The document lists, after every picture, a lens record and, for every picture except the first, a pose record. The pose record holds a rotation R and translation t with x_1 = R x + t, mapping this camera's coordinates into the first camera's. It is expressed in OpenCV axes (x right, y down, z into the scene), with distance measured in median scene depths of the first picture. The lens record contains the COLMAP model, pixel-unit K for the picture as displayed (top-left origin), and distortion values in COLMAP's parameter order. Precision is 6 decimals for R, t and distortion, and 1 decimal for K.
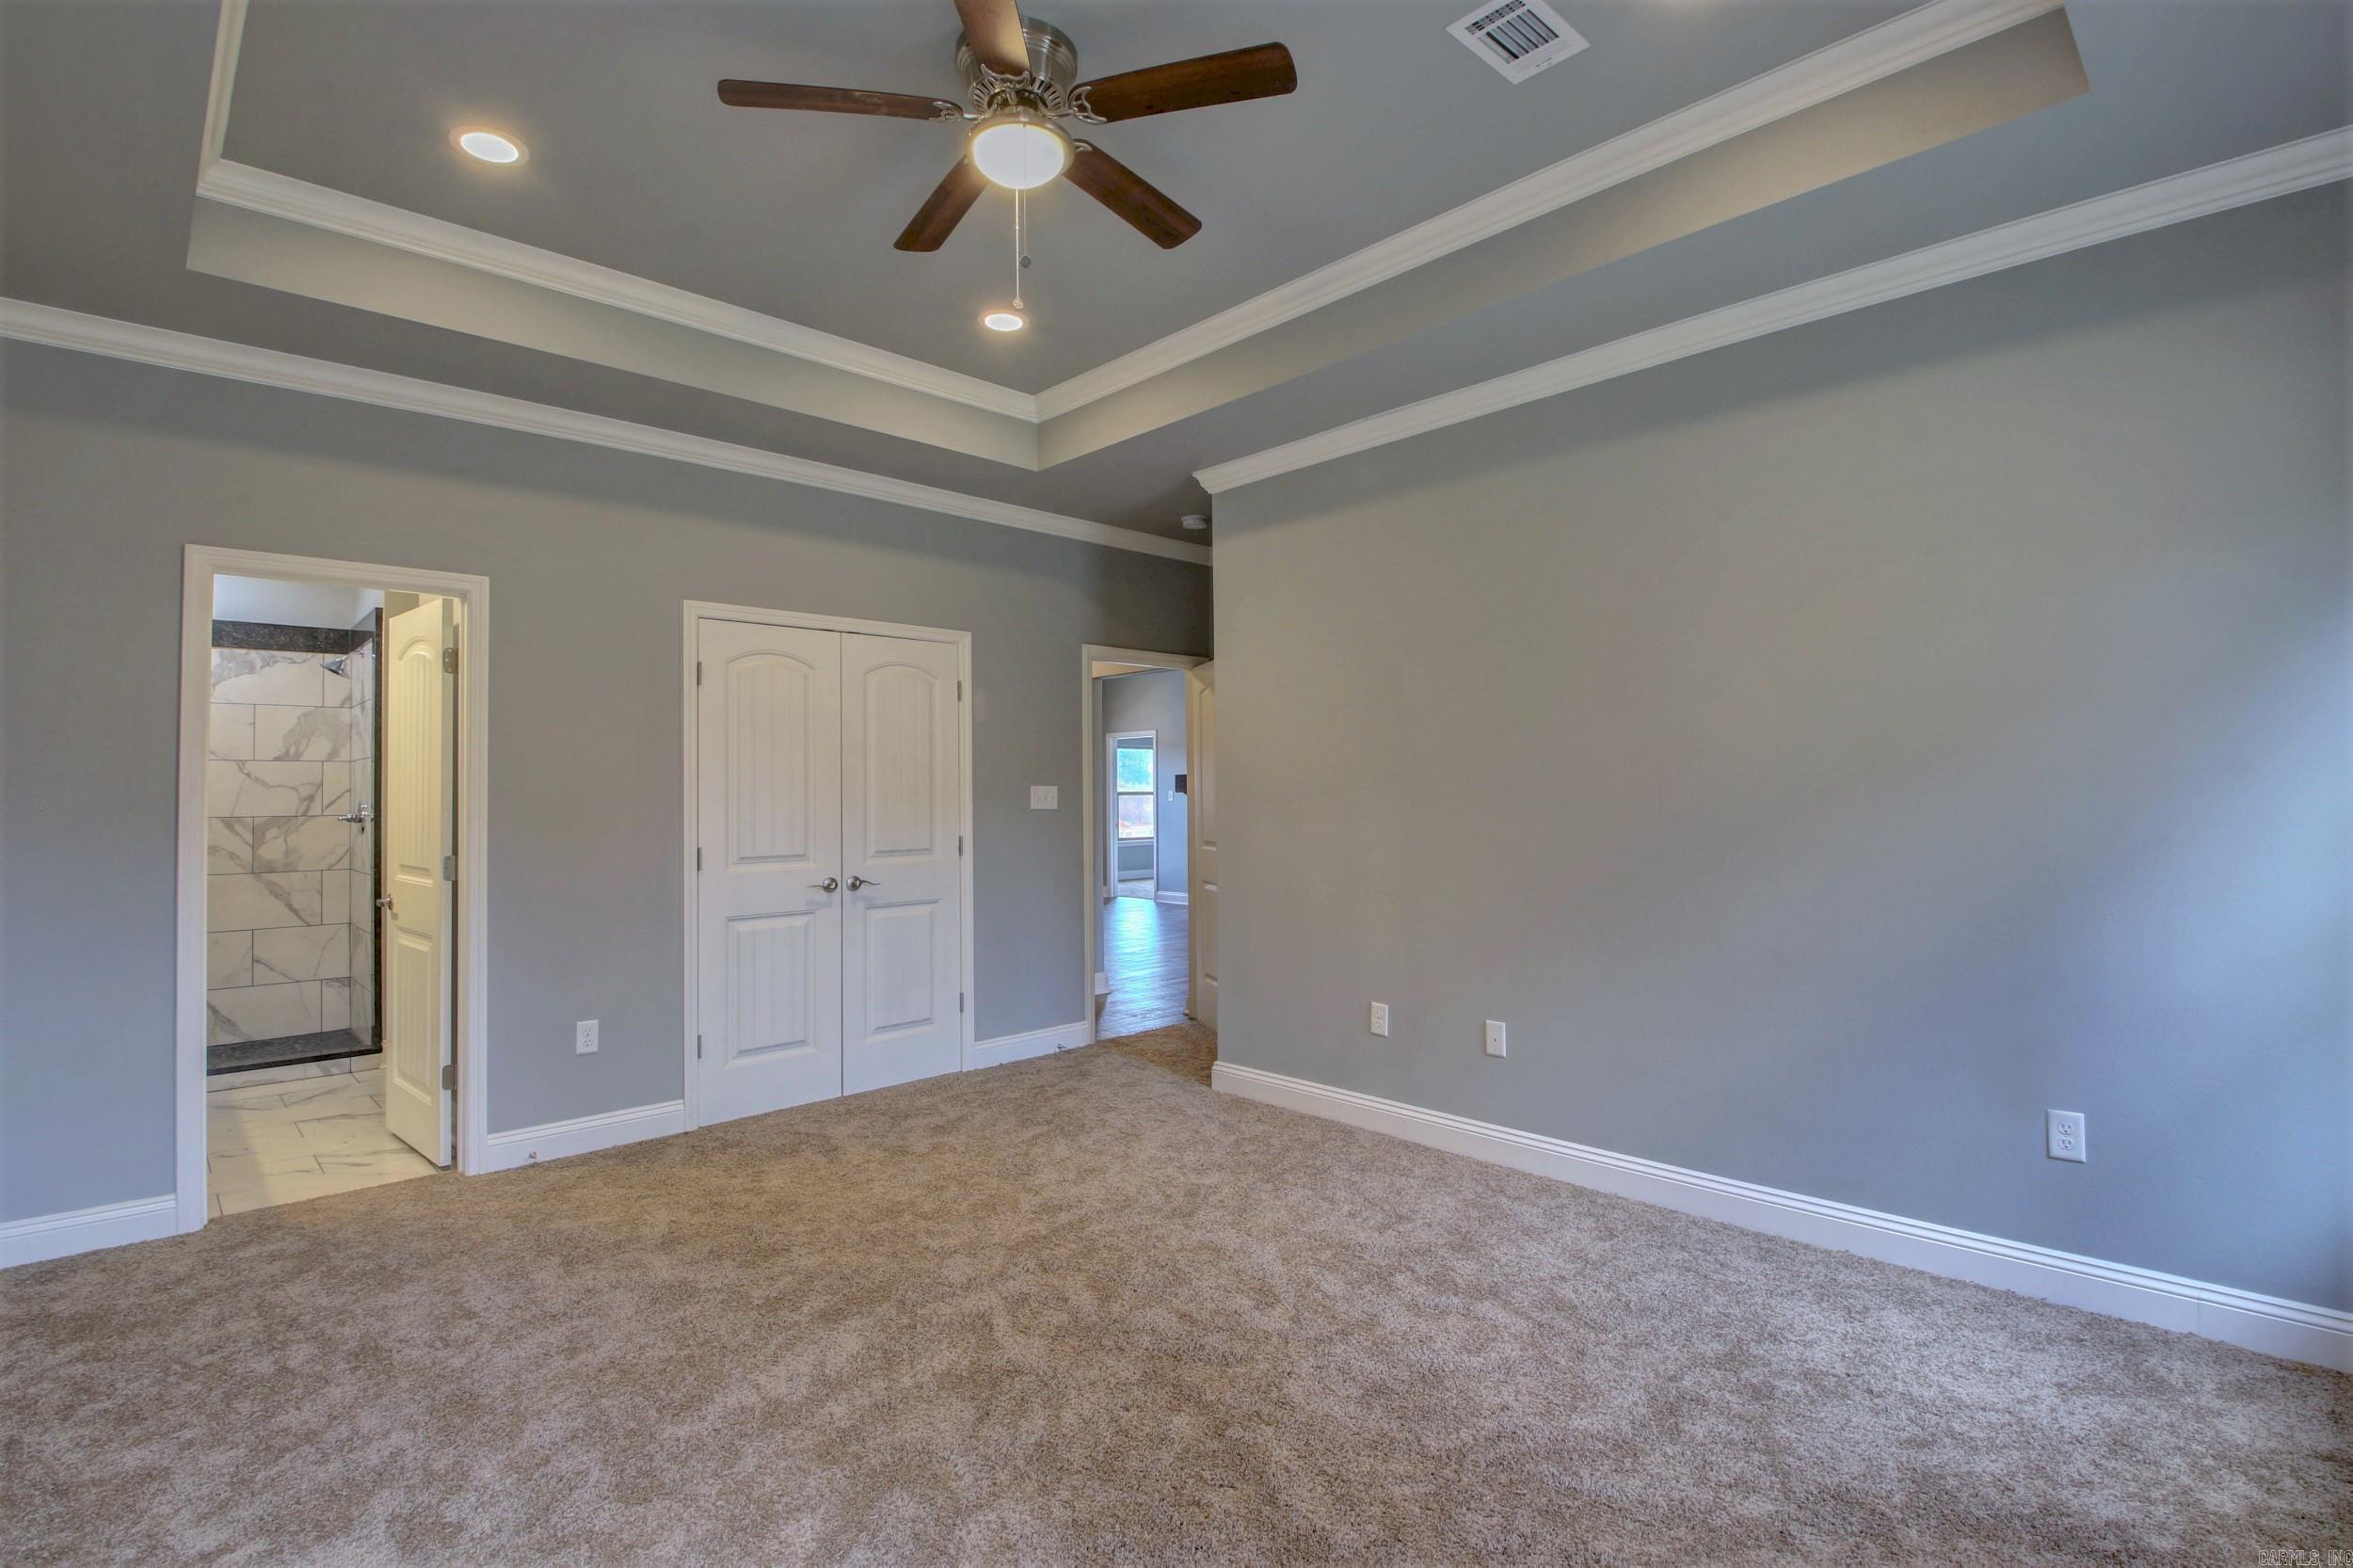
lens RADIAL K [[1116.7, 0, 1180.4], [0, 1116.7, 774.4], [0, 0, 1]] dist [0.036605, -0.041373]
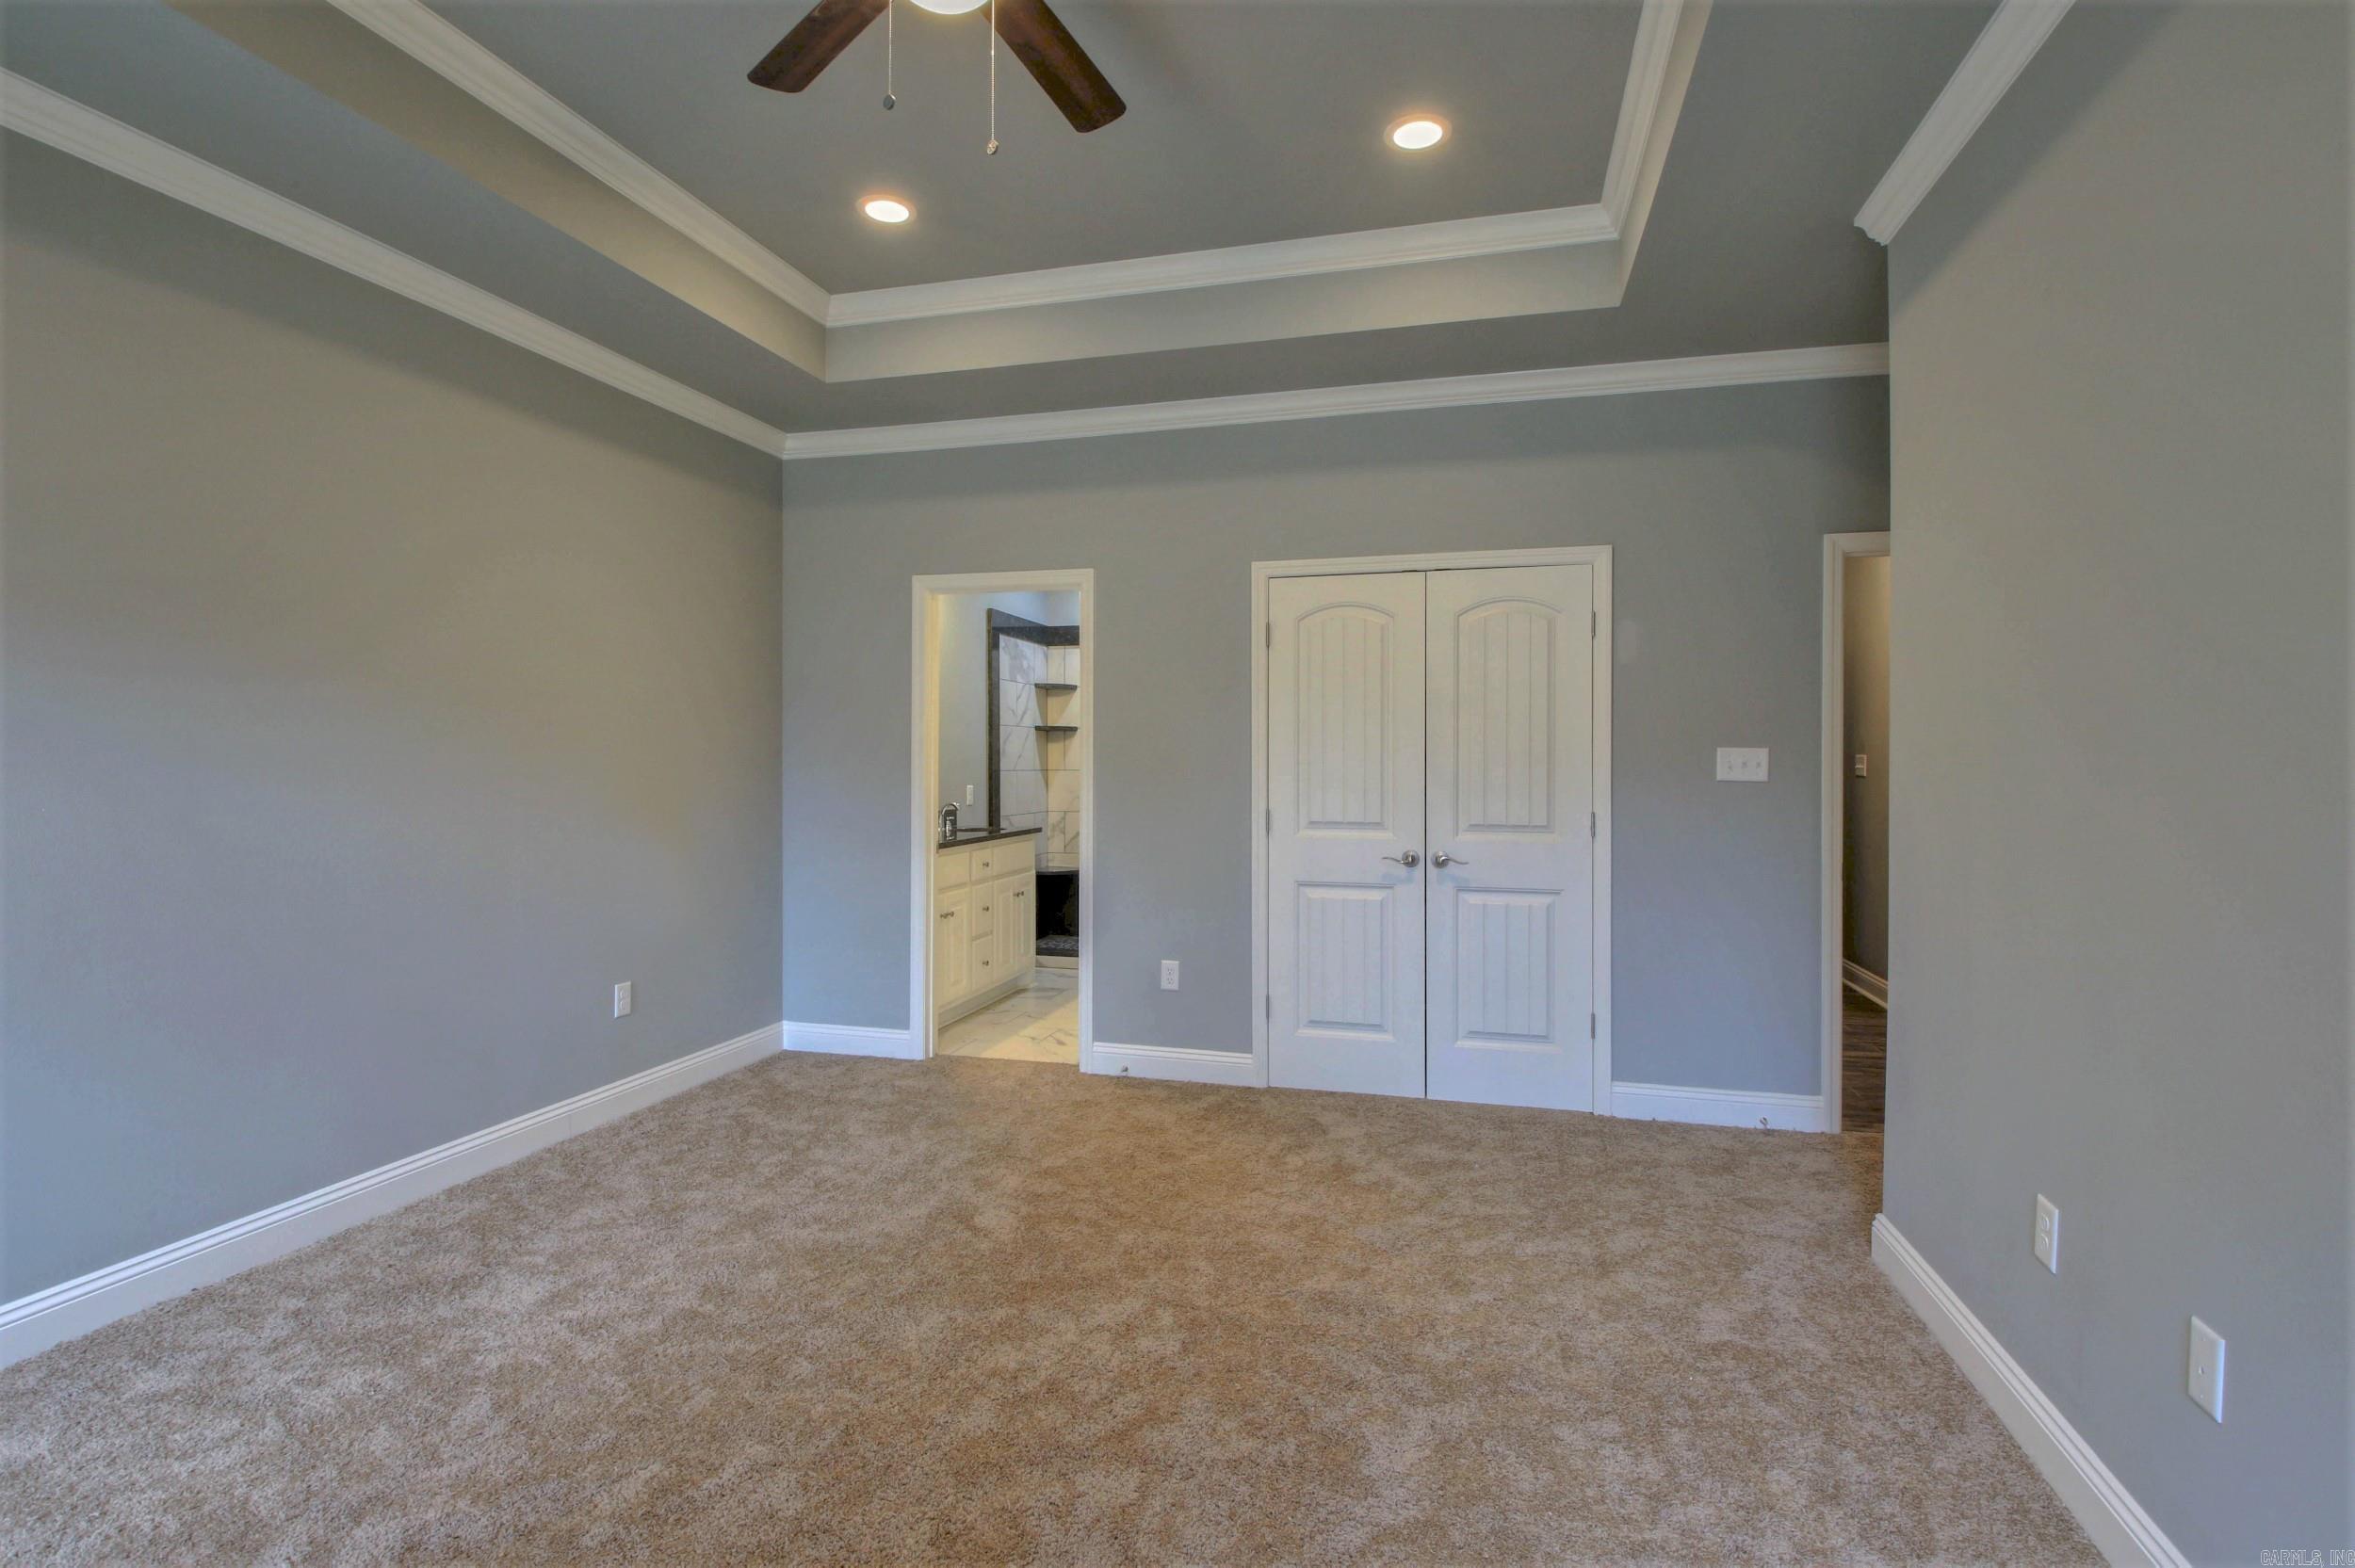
lens RADIAL K [[1117.5, 0, 1181.4], [0, 1117.5, 774.4], [0, 0, 1]] dist [0.036605, -0.041373]
pose [[0.511172, 0.023266, -0.859164, 0.374346], [0.008652, 0.999444, 0.032212, 0.001568], [0.859435, -0.023899, 0.510686, 0.412912]]
